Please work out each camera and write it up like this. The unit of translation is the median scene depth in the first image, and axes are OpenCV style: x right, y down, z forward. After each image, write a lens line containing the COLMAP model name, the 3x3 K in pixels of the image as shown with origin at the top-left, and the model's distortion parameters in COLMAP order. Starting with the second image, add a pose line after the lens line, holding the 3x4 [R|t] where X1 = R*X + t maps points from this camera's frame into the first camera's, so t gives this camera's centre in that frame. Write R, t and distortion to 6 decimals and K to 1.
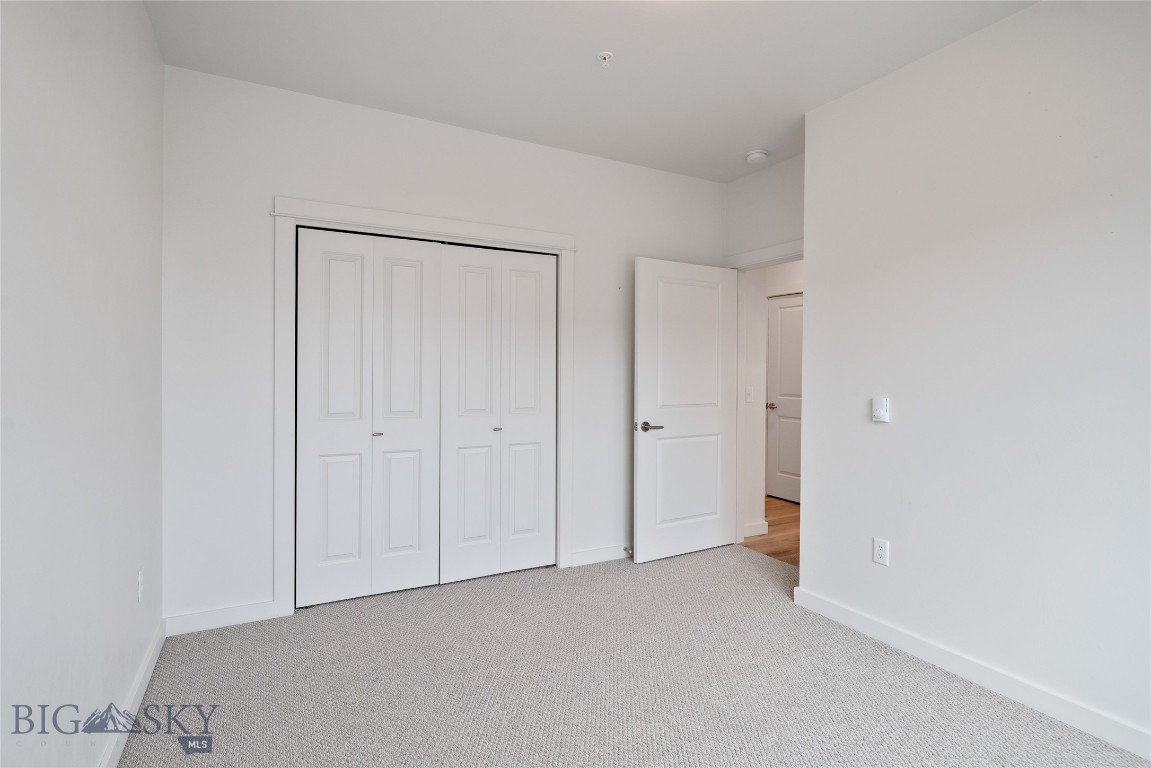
lens RADIAL K [[607.0, 0, 575.5], [0, 607.0, 384.0], [0, 0, 1]] dist [0.000443, -0.000017]
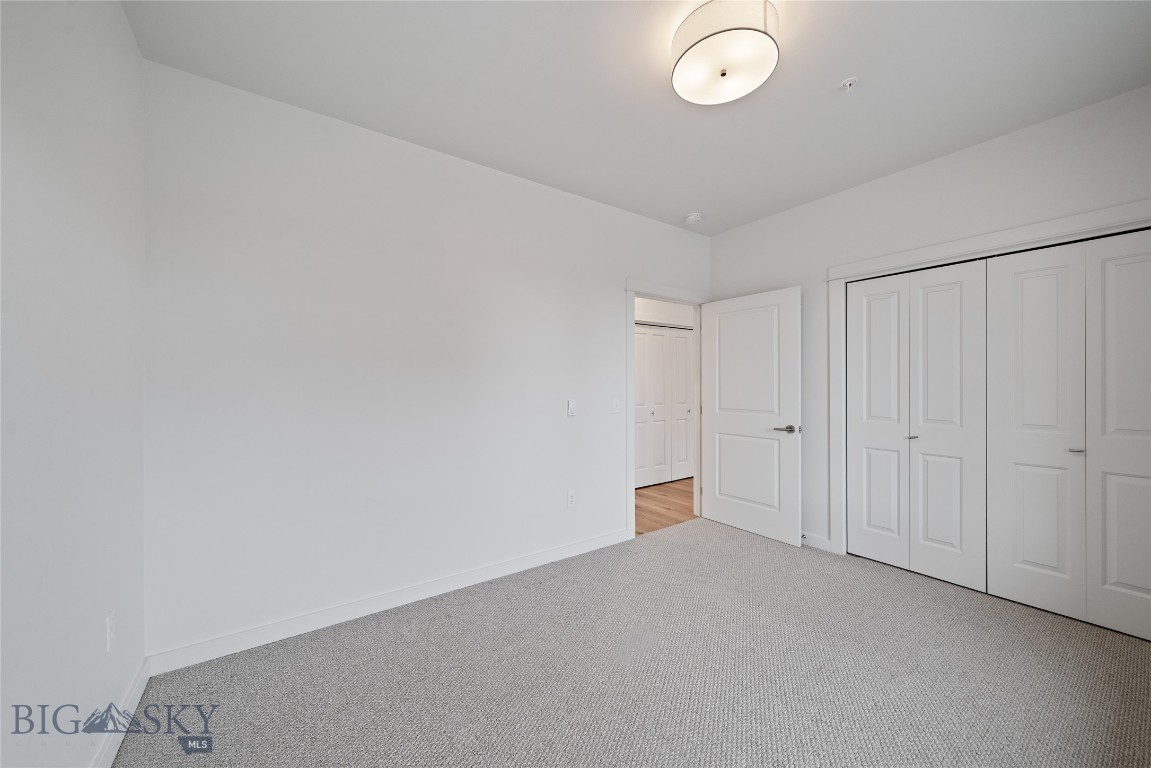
lens RADIAL K [[439.7, 0, 575.8], [0, 439.7, 386.0], [0, 0, 1]] dist [-0.008976, -0.000041]
pose [[0.090125, -0.005248, -0.995917, 0.506569], [-0.015234, 0.999862, -0.006648, -0.001618], [0.995814, 0.015771, 0.090032, 0.280871]]
